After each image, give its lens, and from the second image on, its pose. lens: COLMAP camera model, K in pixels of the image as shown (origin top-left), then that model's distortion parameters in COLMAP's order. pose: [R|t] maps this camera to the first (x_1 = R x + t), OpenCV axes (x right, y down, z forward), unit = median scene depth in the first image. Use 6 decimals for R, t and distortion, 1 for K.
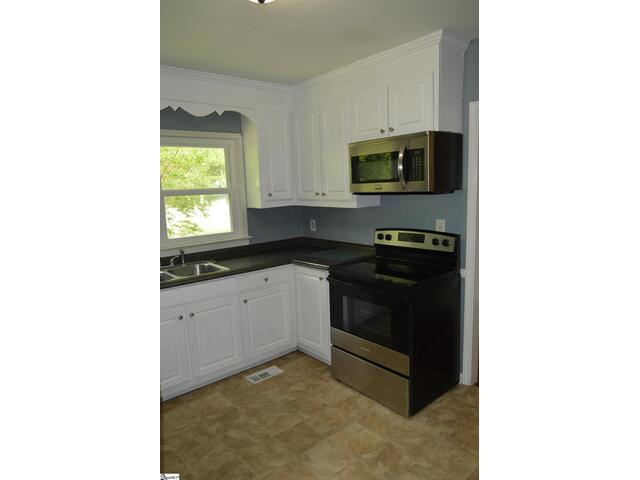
lens RADIAL K [[378.9, 0, 310.6], [0, 378.9, 241.9], [0, 0, 1]] dist [-0.003893, -0.000382]
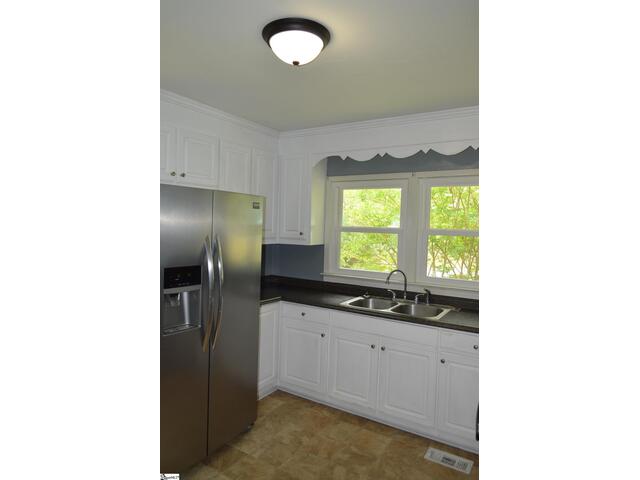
lens RADIAL K [[376.5, 0, 320.0], [0, 376.5, 240.0], [0, 0, 1]] dist [-0.002708, 0.001058]
pose [[0.312731, 0.086240, -0.945919, 0.615666], [-0.179772, 0.983244, 0.030209, -0.103957], [0.932674, 0.160603, 0.322995, 0.493594]]
